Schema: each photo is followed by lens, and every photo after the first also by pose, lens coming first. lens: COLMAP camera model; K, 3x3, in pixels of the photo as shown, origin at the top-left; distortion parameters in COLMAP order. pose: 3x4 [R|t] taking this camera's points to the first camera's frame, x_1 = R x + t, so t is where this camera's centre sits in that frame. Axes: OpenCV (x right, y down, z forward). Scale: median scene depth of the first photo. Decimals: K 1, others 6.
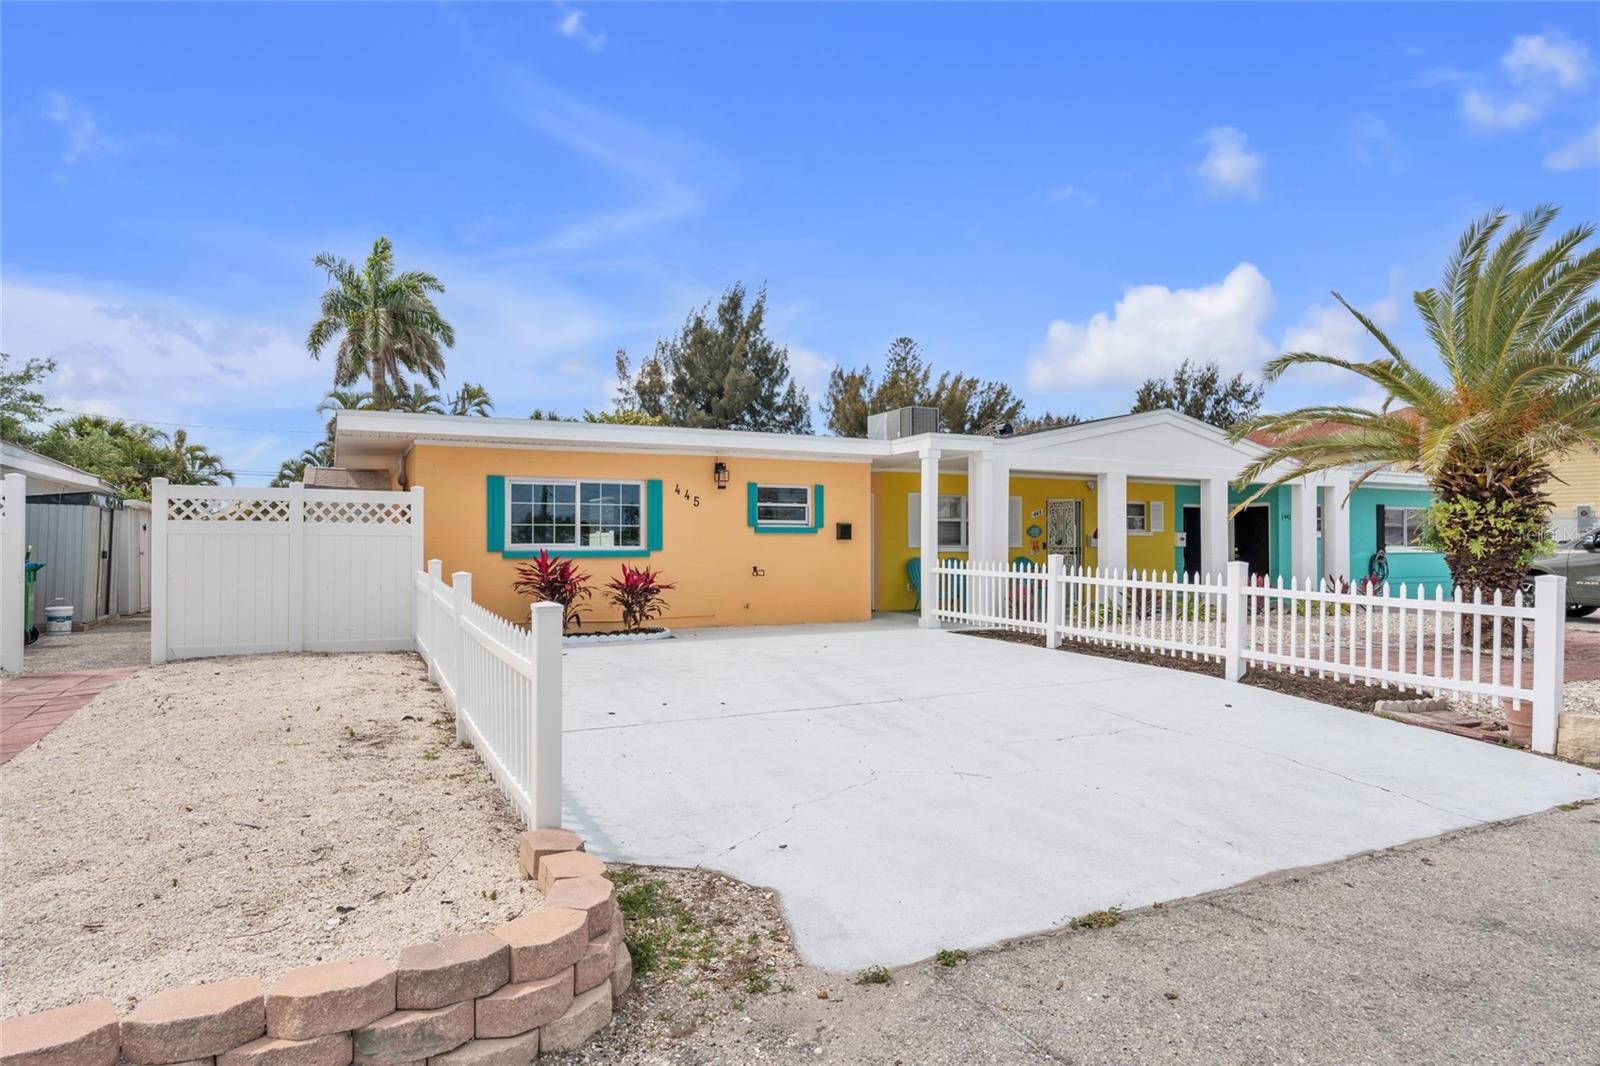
lens RADIAL K [[937.3, 0, 800.0], [0, 937.3, 533.0], [0, 0, 1]] dist [-0.001613, -0.002621]
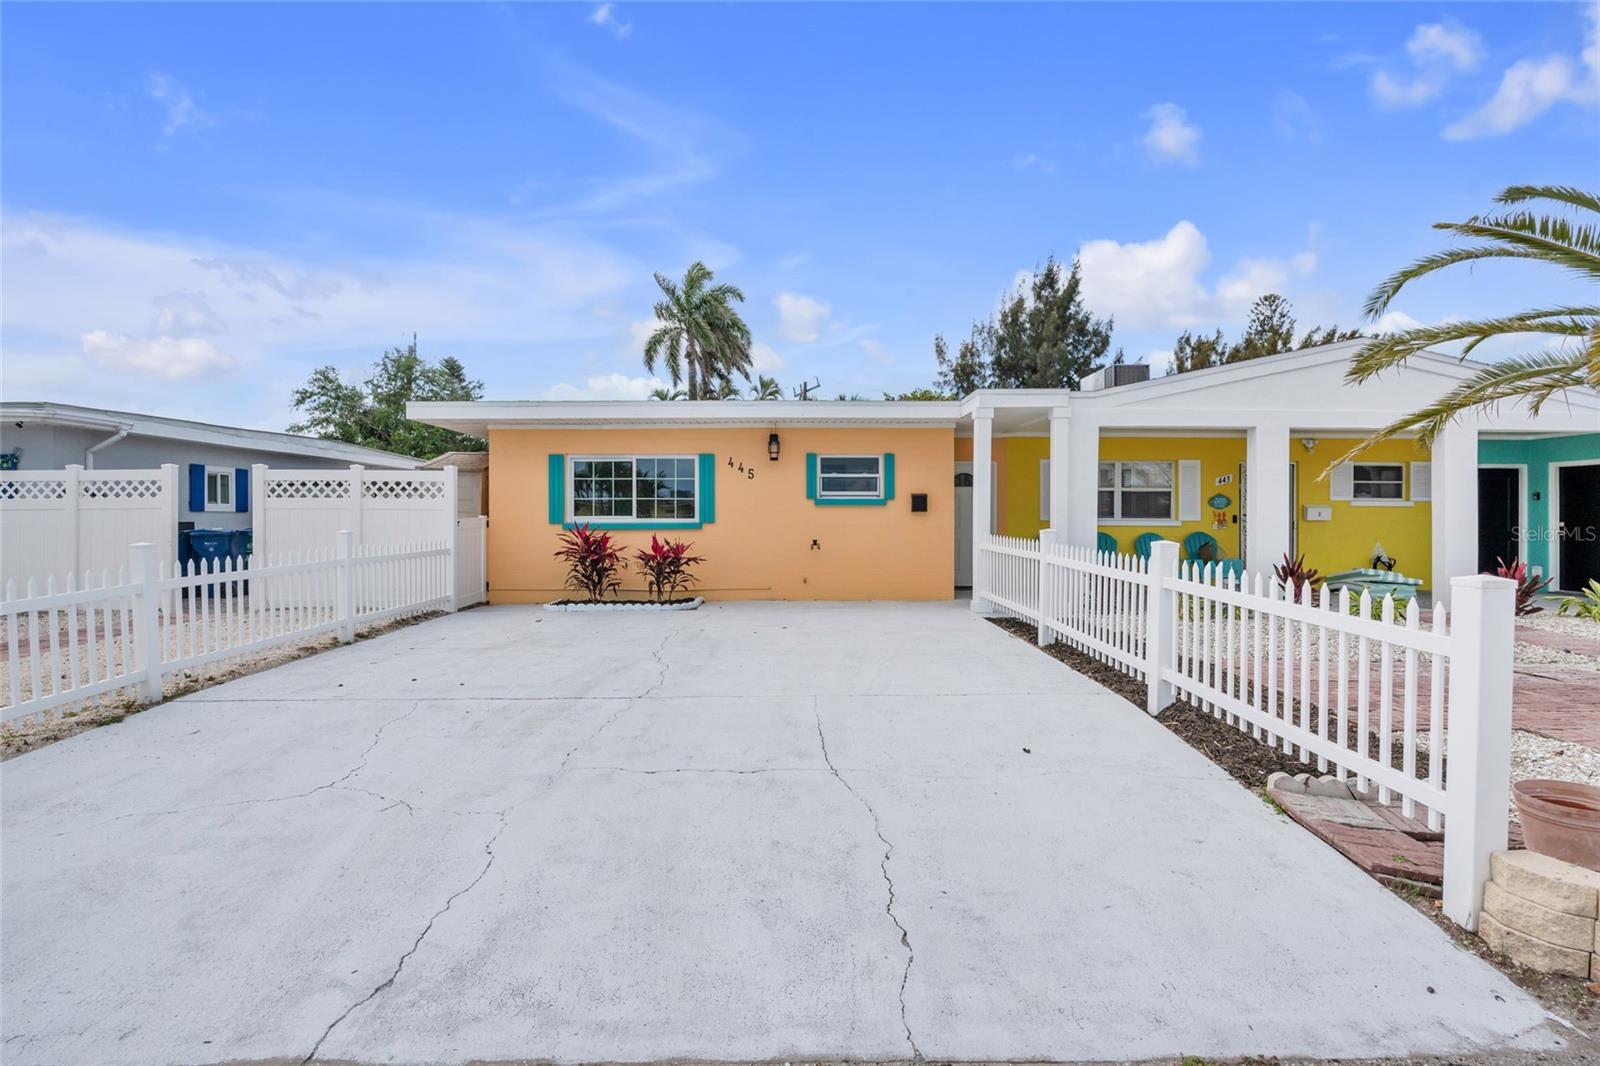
lens RADIAL K [[843.5, 0, 800.0], [0, 843.5, 533.0], [0, 0, 1]] dist [-0.005417, -0.000233]
pose [[0.899088, 0.008526, -0.437686, 0.323287], [0.005100, 0.999538, 0.029947, 0.002372], [0.437739, -0.029157, 0.898629, 0.208115]]
